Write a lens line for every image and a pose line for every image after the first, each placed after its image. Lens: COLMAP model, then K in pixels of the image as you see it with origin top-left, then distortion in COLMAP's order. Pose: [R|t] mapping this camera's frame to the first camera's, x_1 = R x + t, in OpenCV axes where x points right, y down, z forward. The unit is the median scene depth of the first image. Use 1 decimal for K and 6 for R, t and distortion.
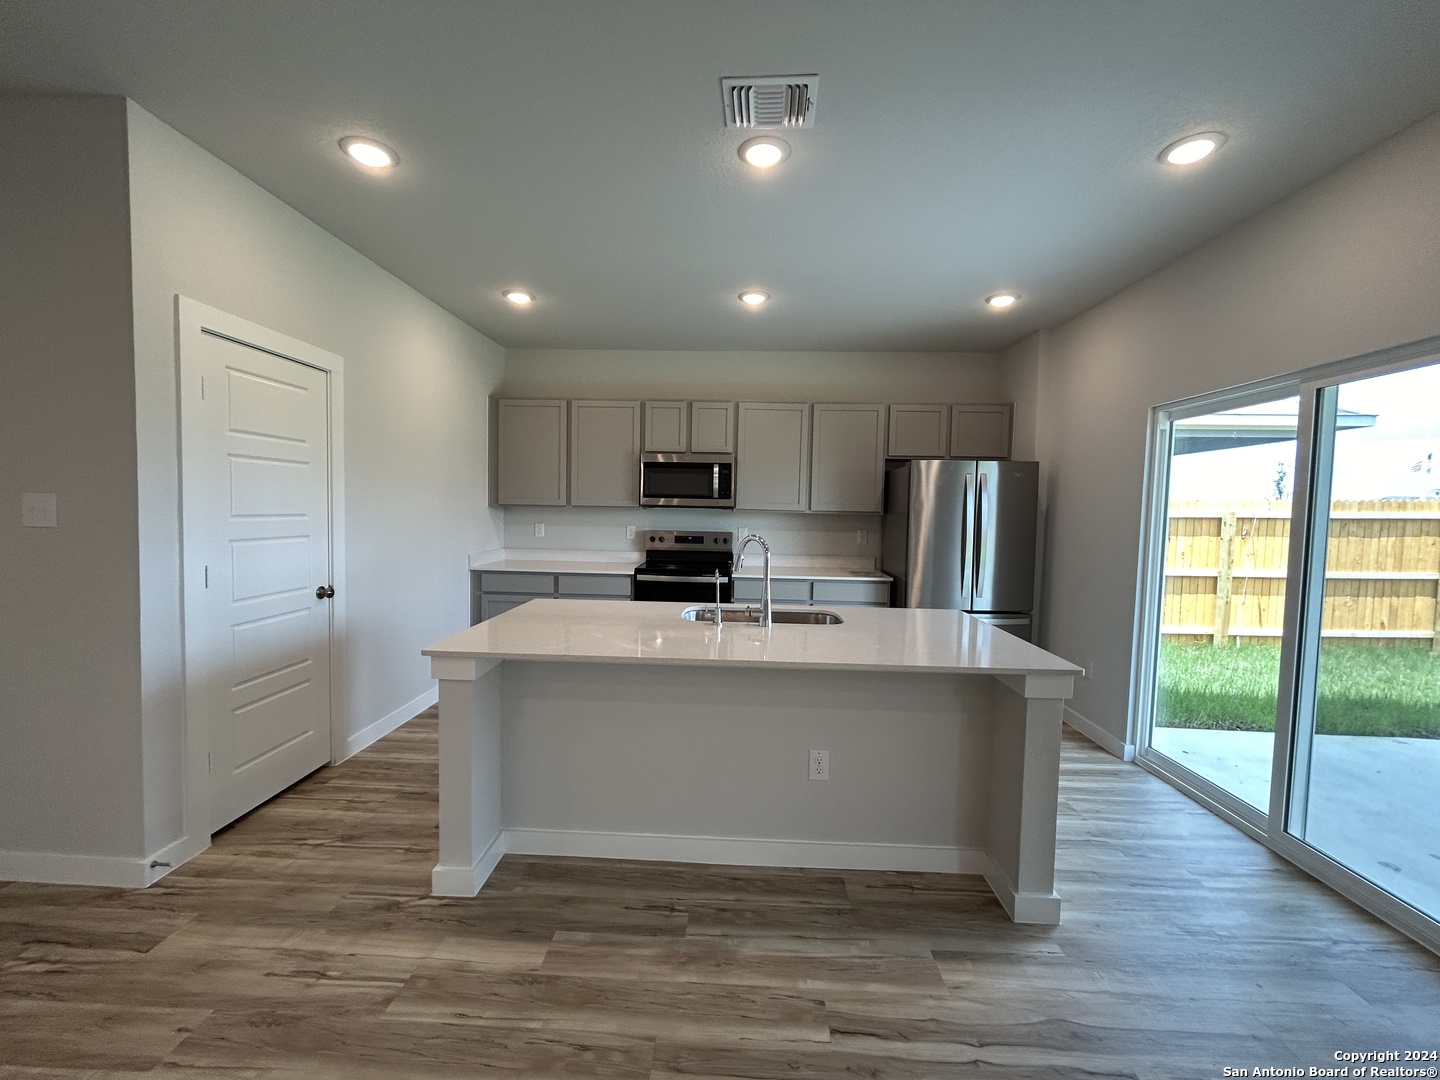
lens RADIAL K [[584.1, 0, 720.2], [0, 584.1, 536.5], [0, 0, 1]] dist [-0.001483, 0.000459]
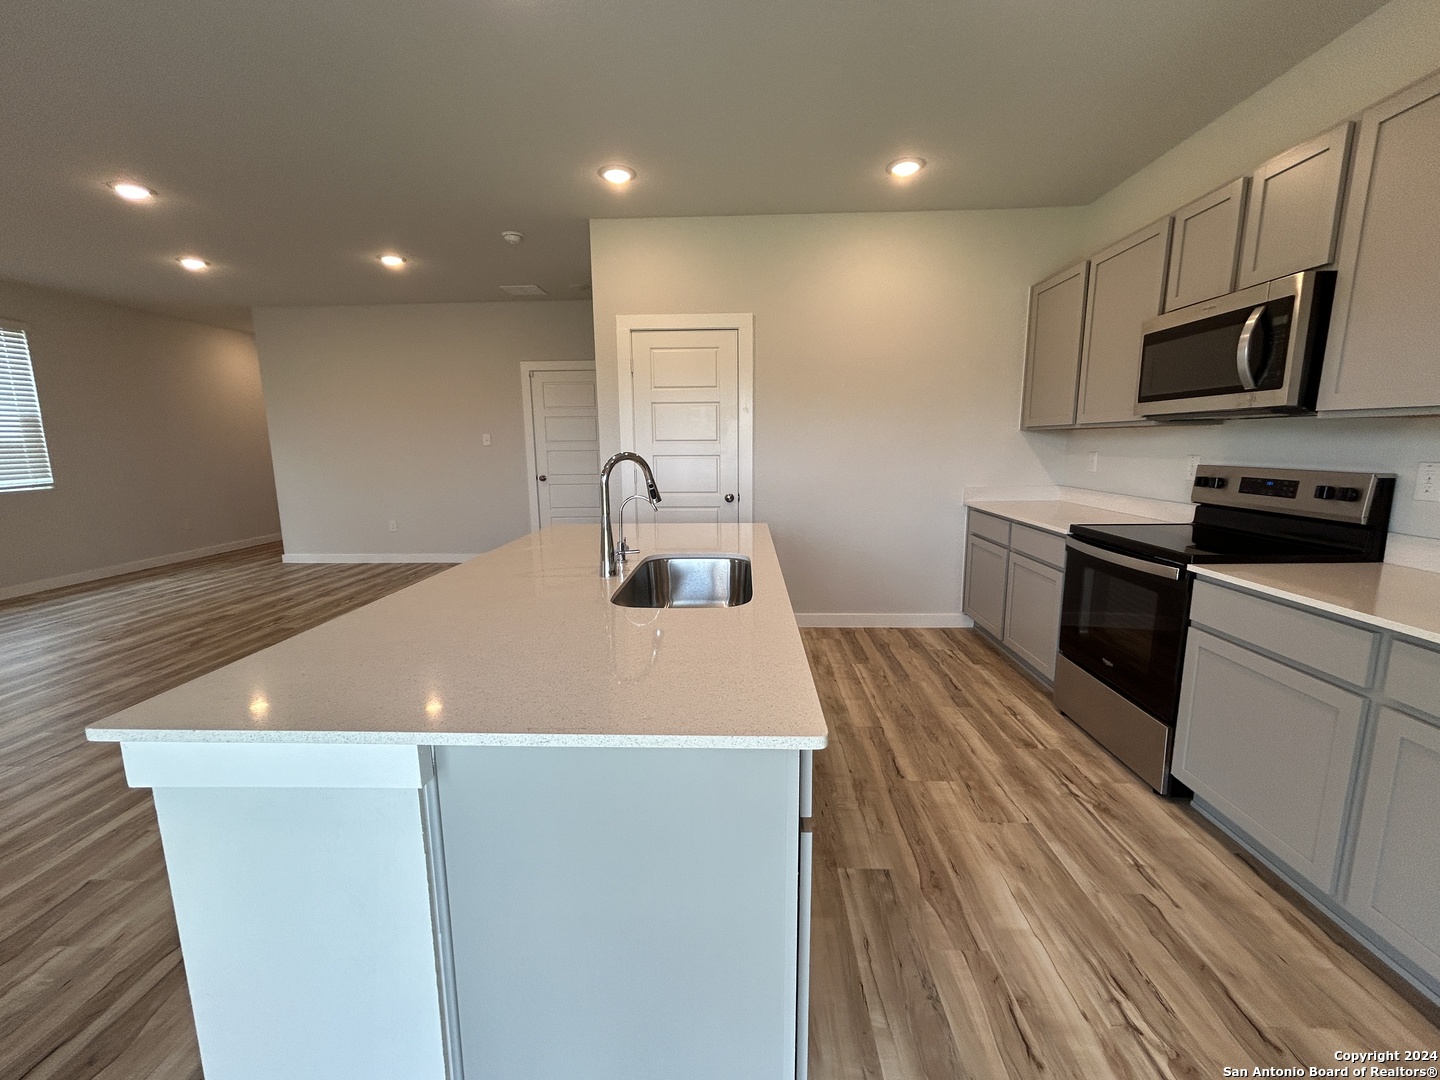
lens RADIAL K [[584.1, 0, 717.9], [0, 584.1, 538.3], [0, 0, 1]] dist [-0.001483, 0.000459]
pose [[-0.004829, 0.143659, -0.989615, 0.562559], [-0.041533, 0.988744, 0.143735, -0.004385], [0.999125, 0.041796, 0.001192, 0.795331]]
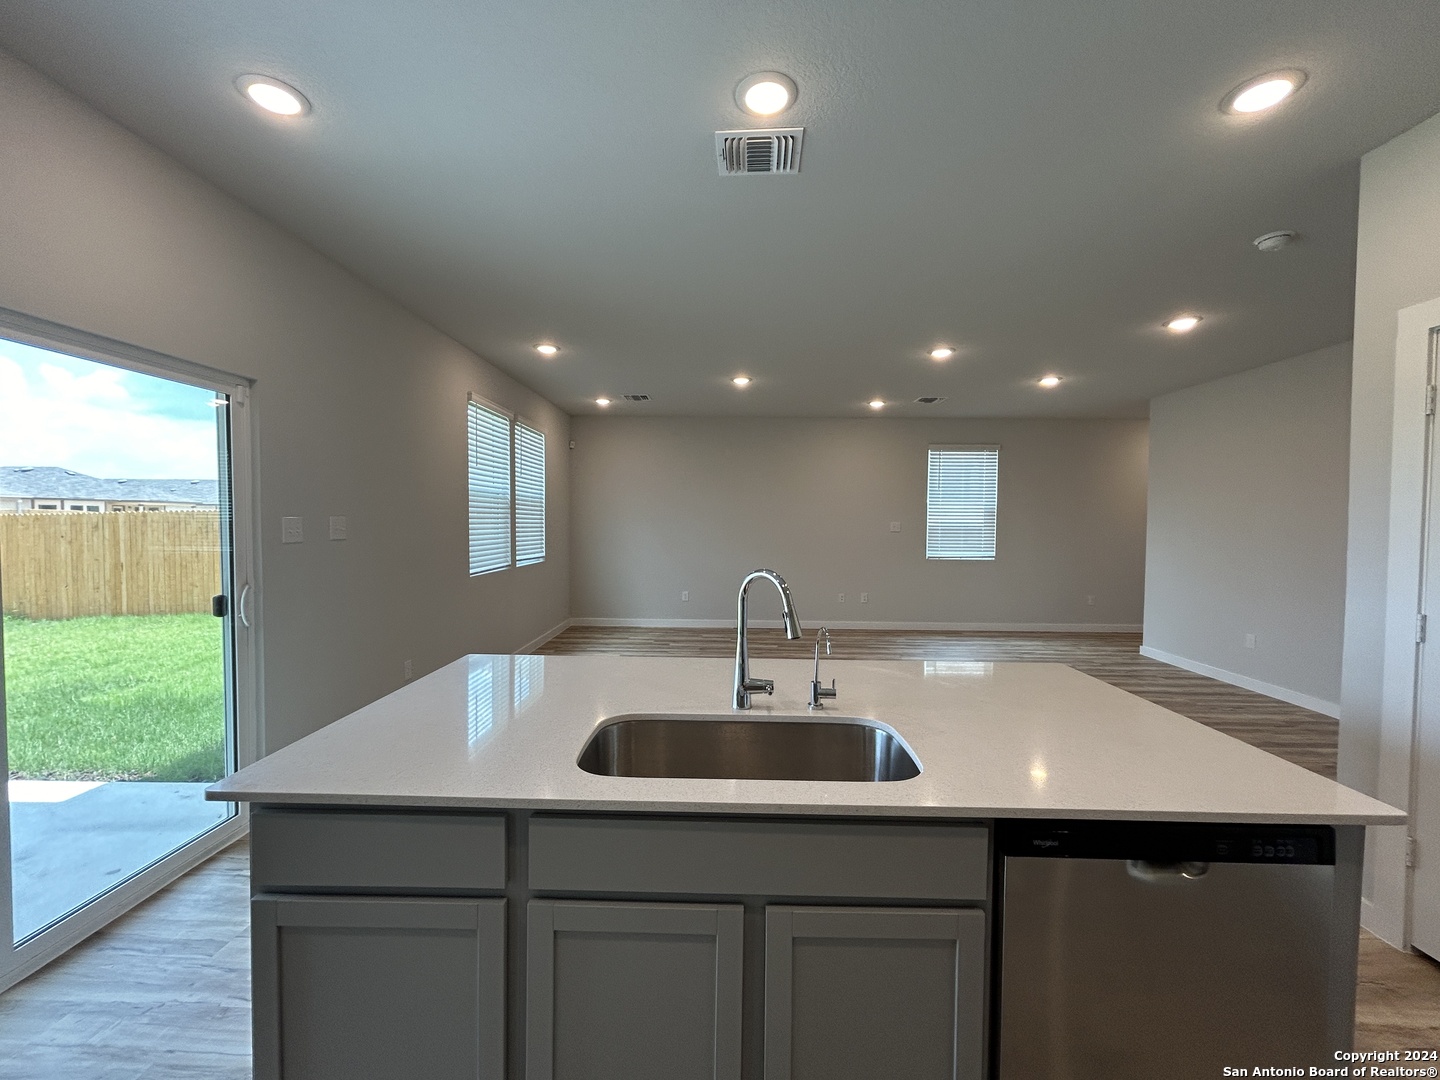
lens RADIAL K [[584.1, 0, 718.0], [0, 584.1, 537.5], [0, 0, 1]] dist [-0.001483, 0.000459]
pose [[-0.999383, -0.030241, -0.017846, 0.084853], [-0.031566, 0.996343, 0.079398, -0.058867], [0.015380, 0.079913, -0.996683, 1.140607]]
